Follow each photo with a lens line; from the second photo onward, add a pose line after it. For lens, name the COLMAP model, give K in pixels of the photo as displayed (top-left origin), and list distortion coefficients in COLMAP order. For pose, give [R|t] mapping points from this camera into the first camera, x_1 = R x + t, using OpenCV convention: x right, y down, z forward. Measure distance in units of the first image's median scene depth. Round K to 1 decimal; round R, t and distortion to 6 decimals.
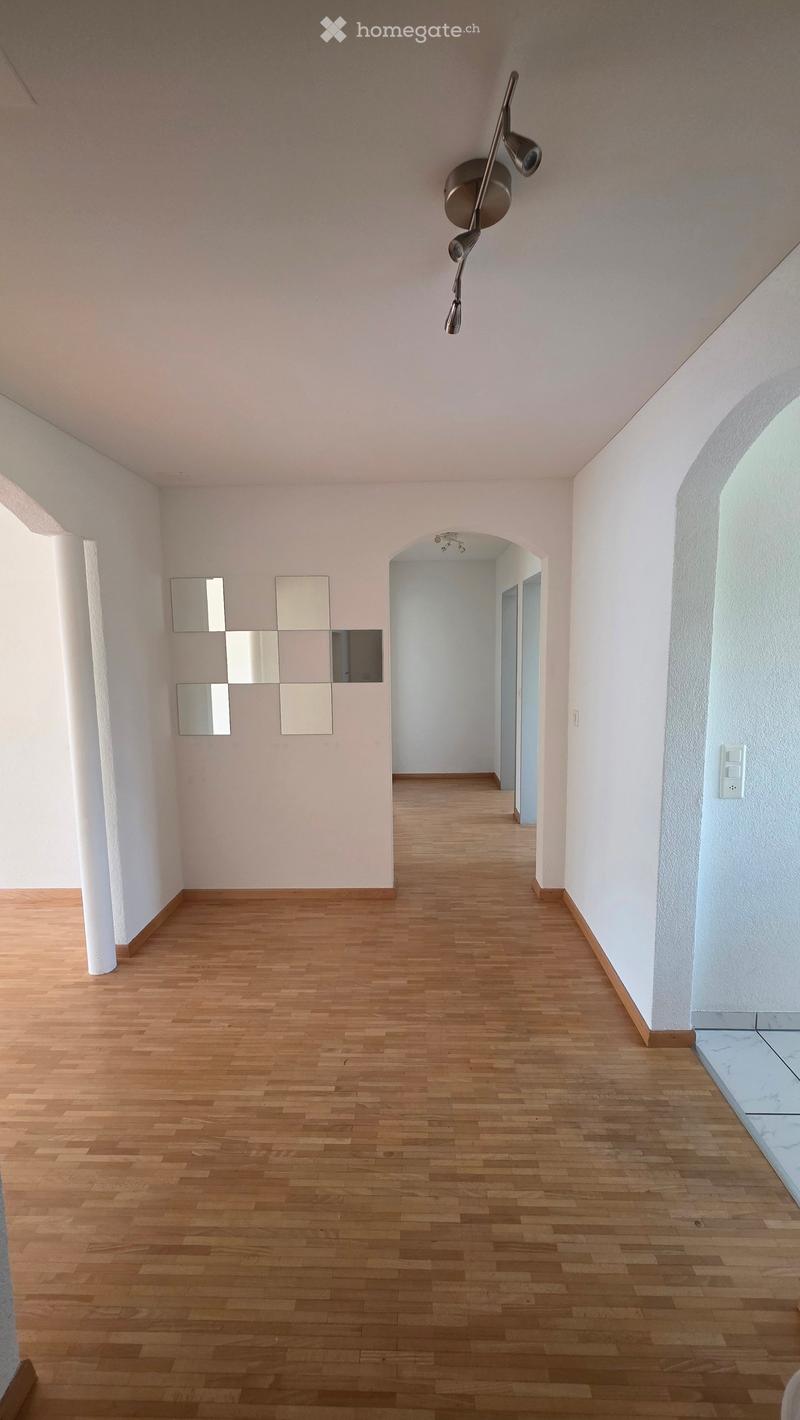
lens RADIAL K [[565.4, 0, 400.0], [0, 565.4, 710.0], [0, 0, 1]] dist [-0.001539, -0.000315]
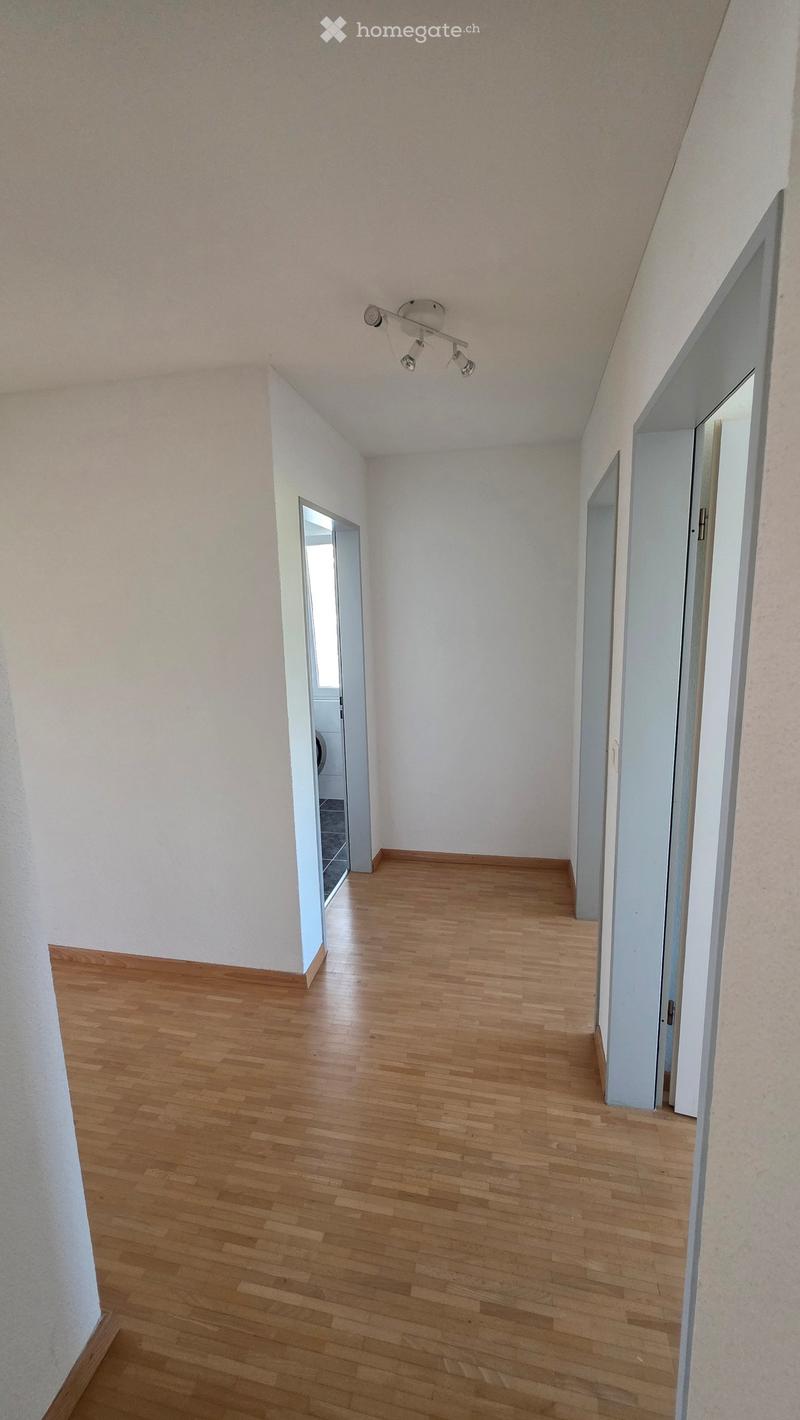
lens RADIAL K [[565.4, 0, 400.0], [0, 565.4, 710.0], [0, 0, 1]] dist [-0.001539, -0.000315]
pose [[0.982063, 0.017092, -0.187777, 0.218122], [-0.007059, 0.998518, 0.053970, -0.115980], [0.188421, -0.051676, 0.980728, 0.941012]]
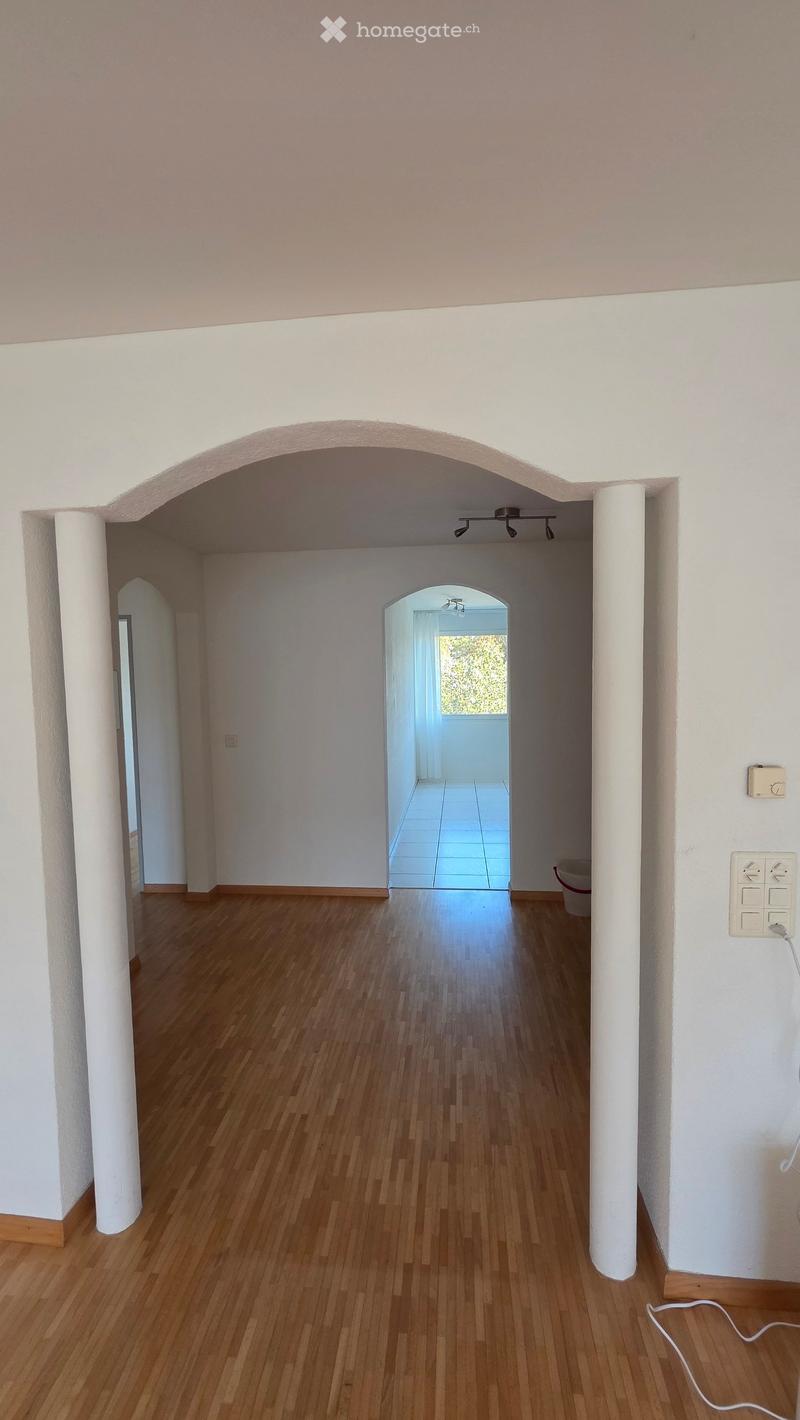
lens RADIAL K [[565.4, 0, 400.0], [0, 565.4, 710.0], [0, 0, 1]] dist [-0.001539, -0.000315]
pose [[0.069839, -0.052978, 0.996151, -0.931396], [0.134821, 0.989928, 0.043195, -0.062747], [-0.988406, 0.131285, 0.076278, 0.495420]]
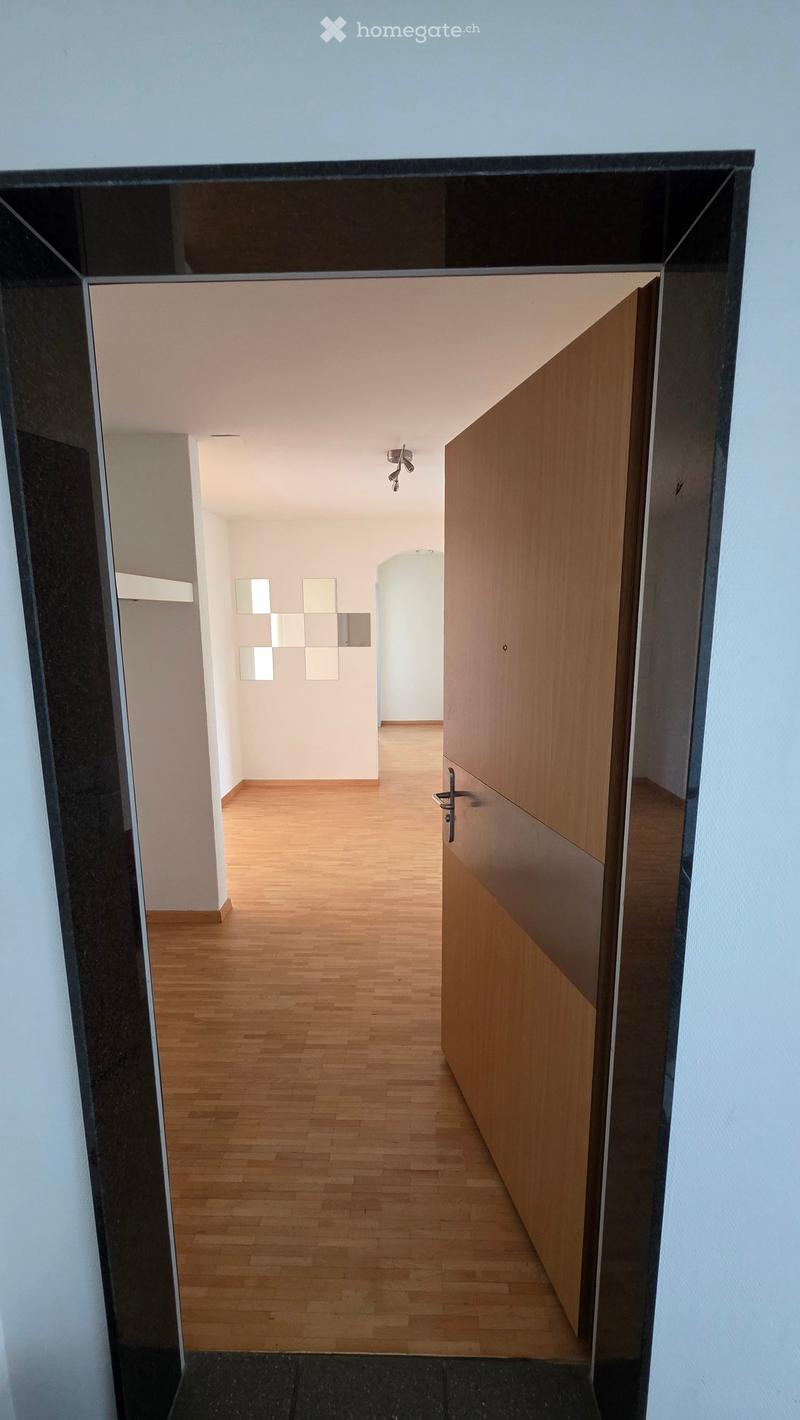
lens RADIAL K [[565.4, 0, 400.0], [0, 565.4, 710.0], [0, 0, 1]] dist [-0.001539, -0.000315]
pose [[0.999984, 0.003812, 0.004230, 0.046226], [-0.004002, 0.998942, 0.045806, 0.056106], [-0.004051, -0.045823, 0.998941, -0.594449]]
